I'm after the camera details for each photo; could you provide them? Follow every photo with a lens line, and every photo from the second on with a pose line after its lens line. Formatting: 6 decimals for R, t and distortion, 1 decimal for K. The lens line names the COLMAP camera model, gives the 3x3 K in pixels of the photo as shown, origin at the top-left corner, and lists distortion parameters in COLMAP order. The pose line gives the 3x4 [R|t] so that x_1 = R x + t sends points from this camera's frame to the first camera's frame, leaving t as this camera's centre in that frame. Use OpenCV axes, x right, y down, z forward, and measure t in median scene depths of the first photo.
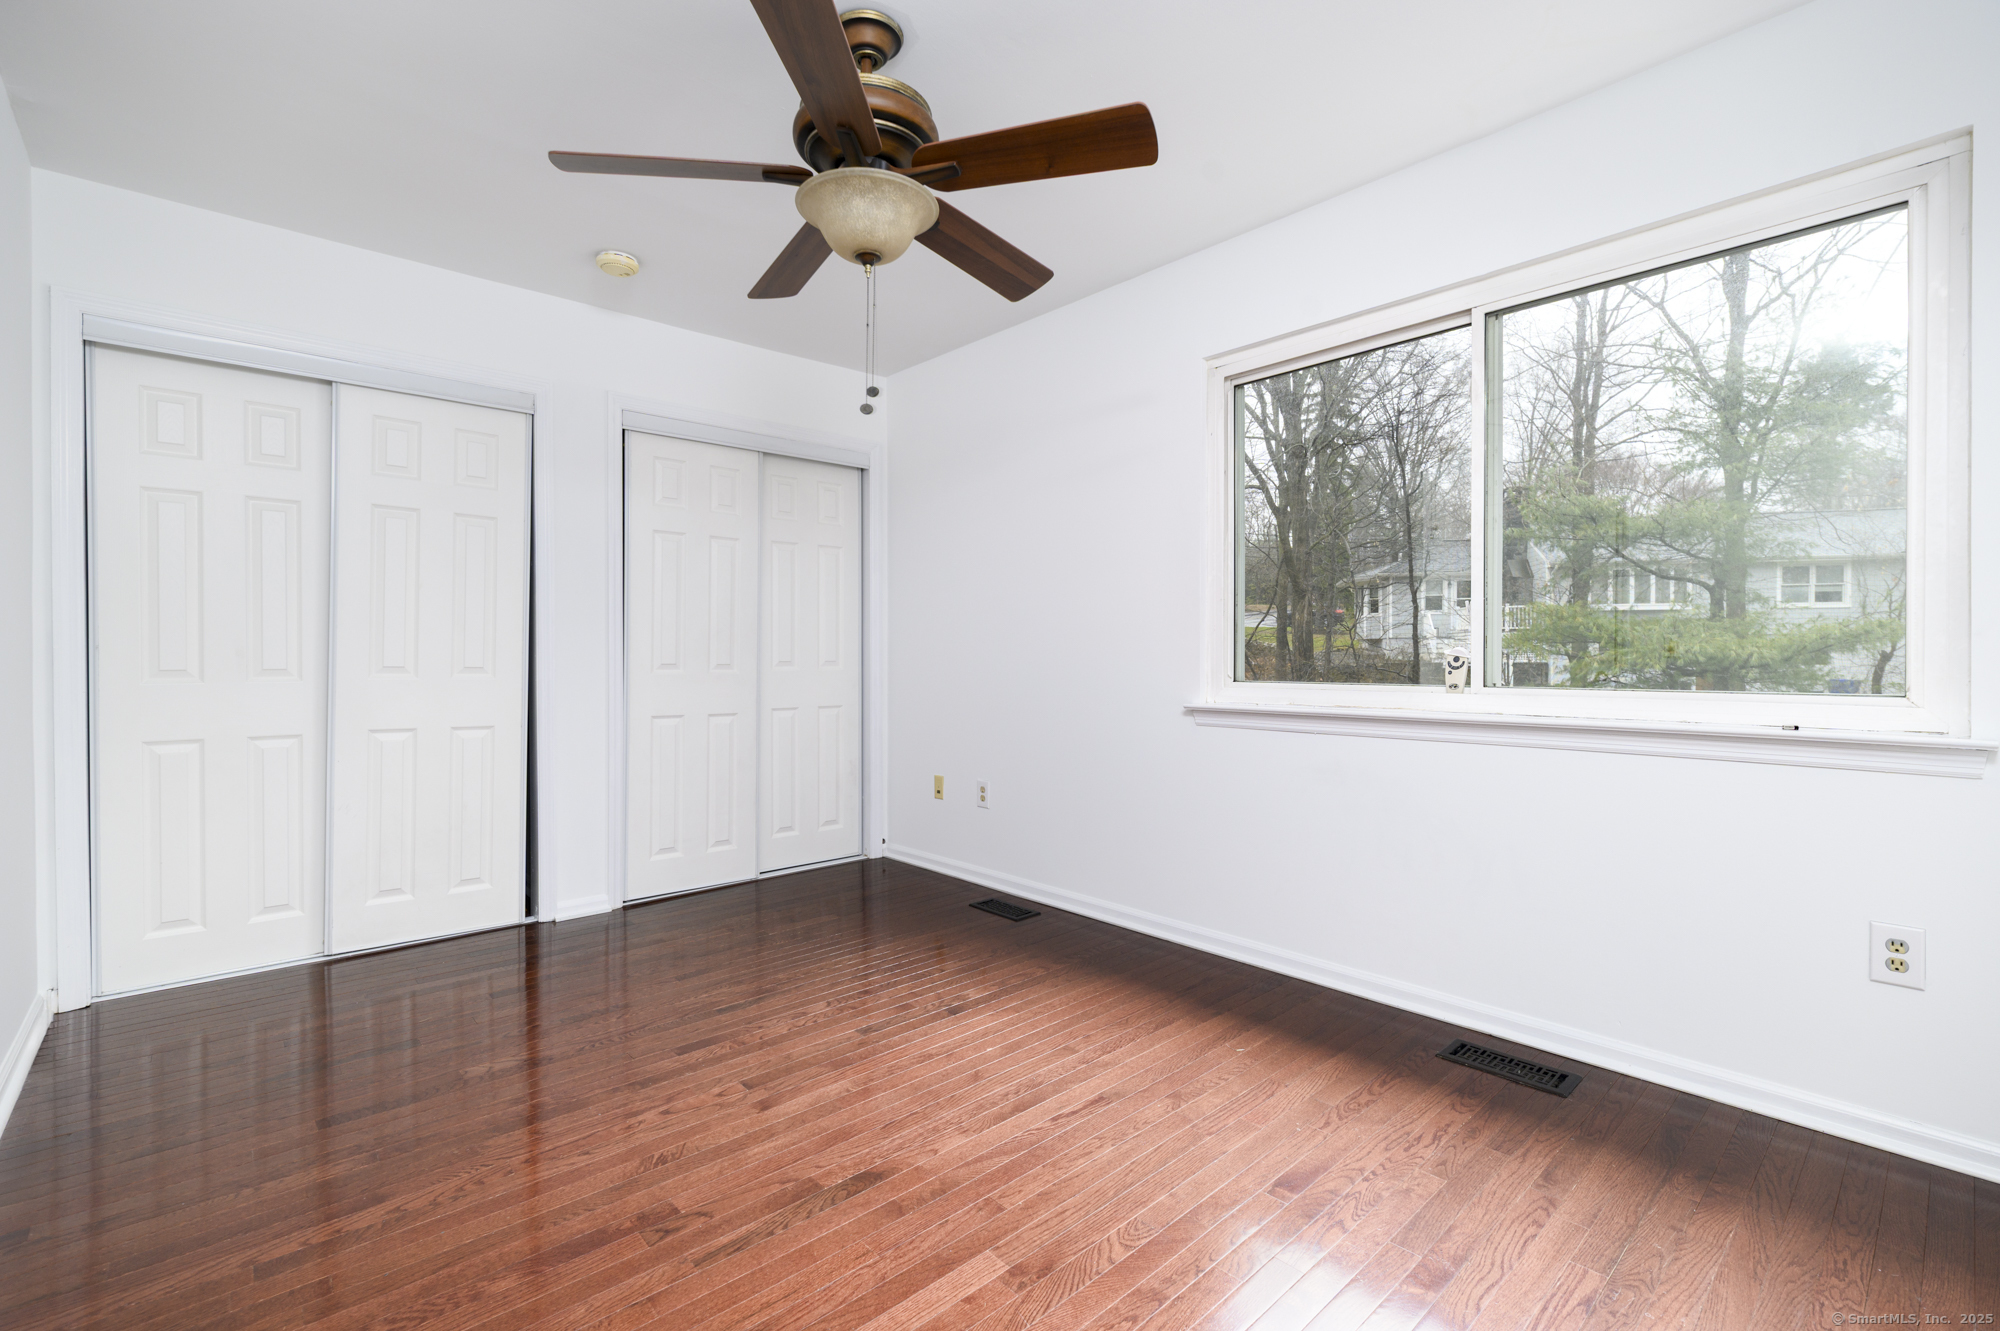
lens RADIAL K [[902.5, 0, 1010.4], [0, 902.5, 665.9], [0, 0, 1]] dist [-0.013488, -0.000287]
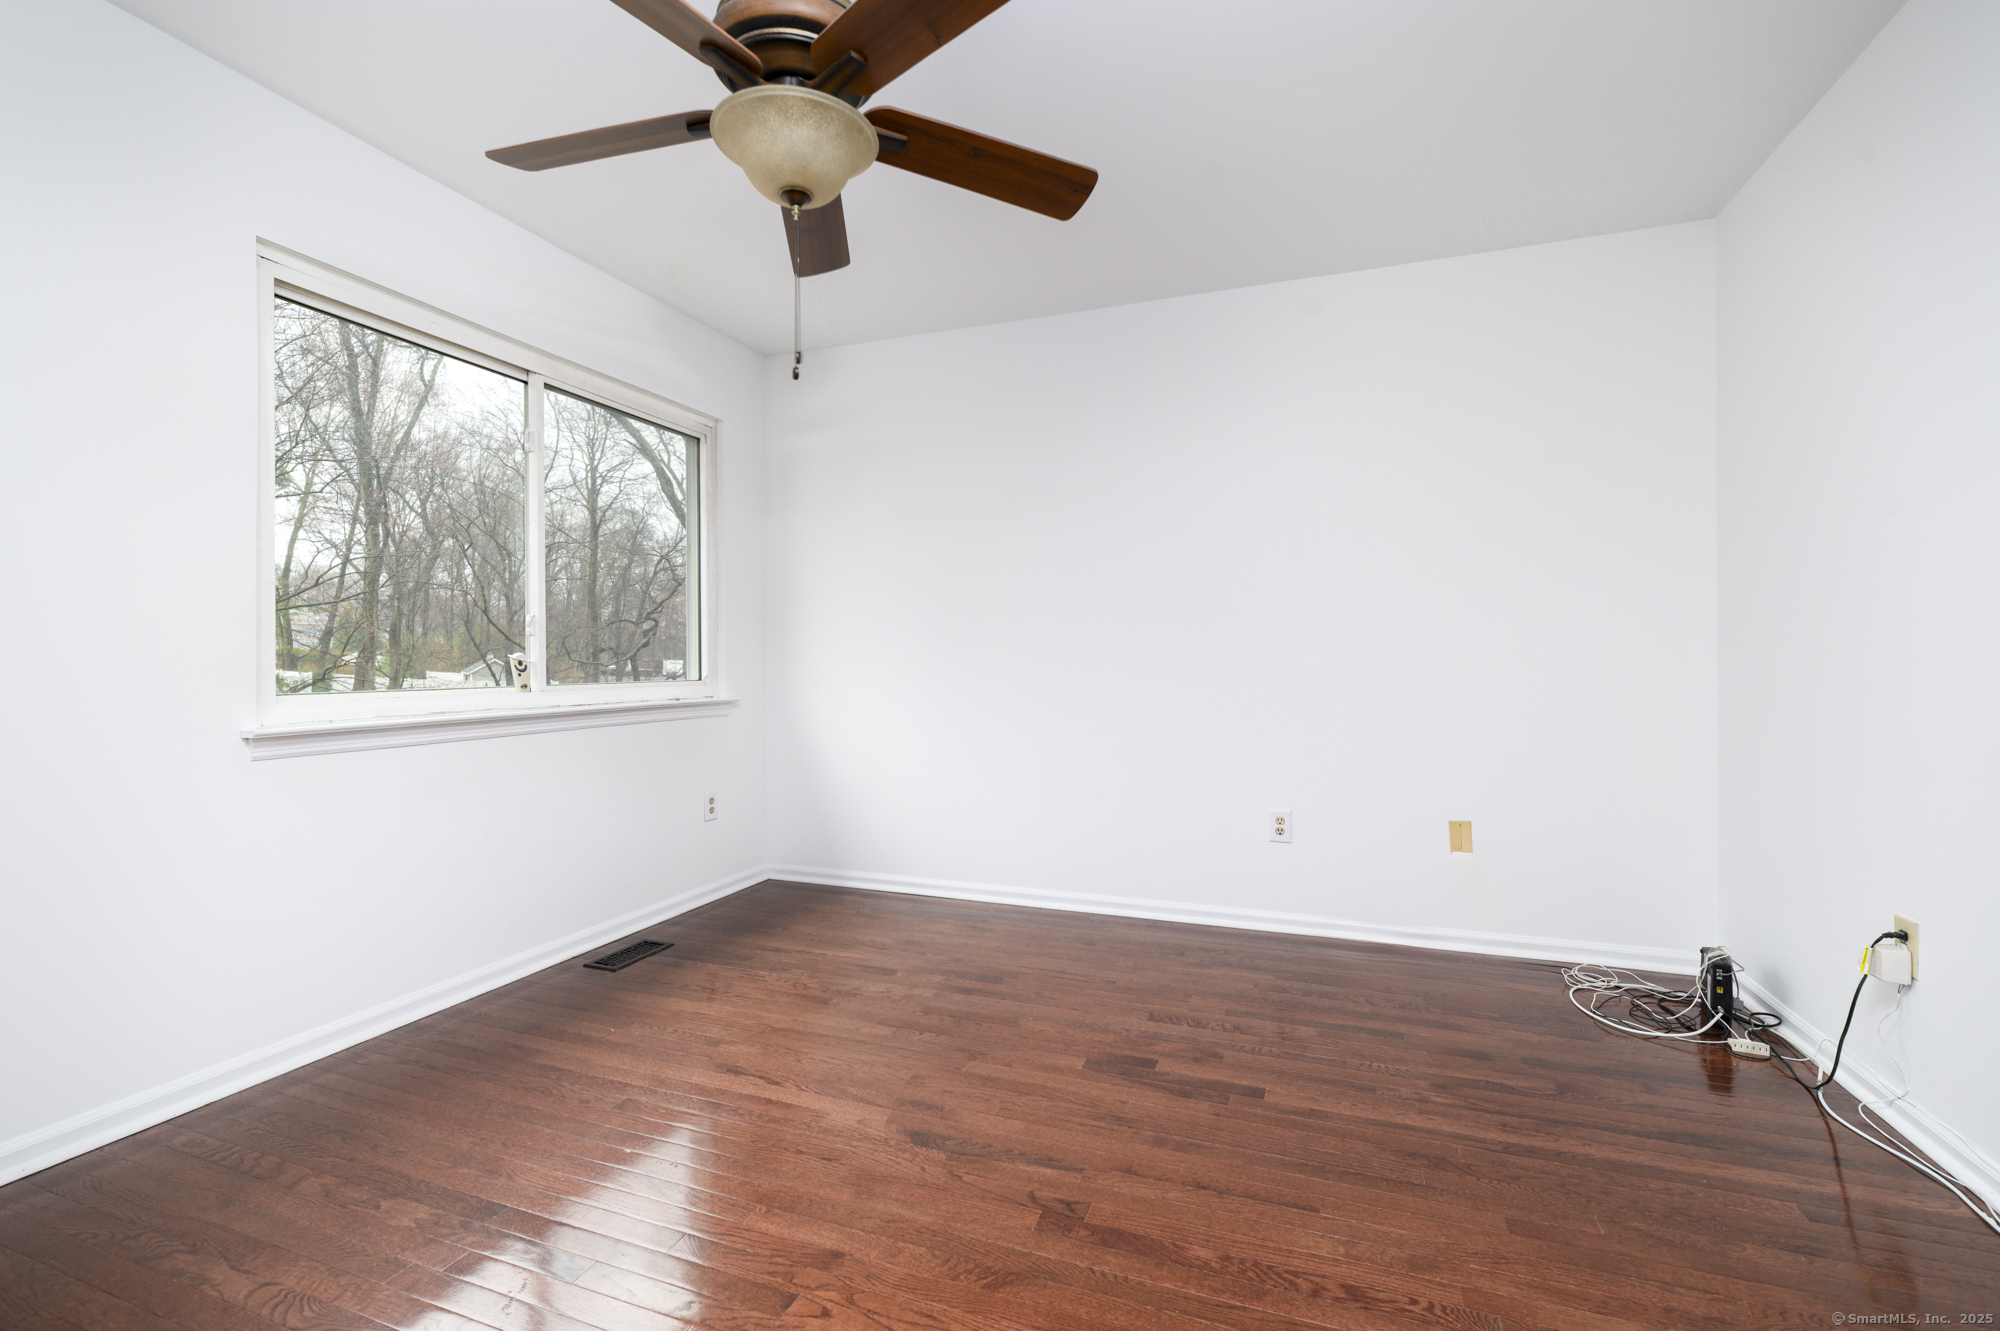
lens RADIAL K [[880.9, 0, 988.8], [0, 880.9, 658.8], [0, 0, 1]] dist [0.003704, -0.000150]
pose [[-0.461395, -0.000574, 0.887195, -0.996603], [0.007197, 0.999964, 0.004390, -0.016692], [-0.887166, 0.008411, -0.461374, 1.227423]]
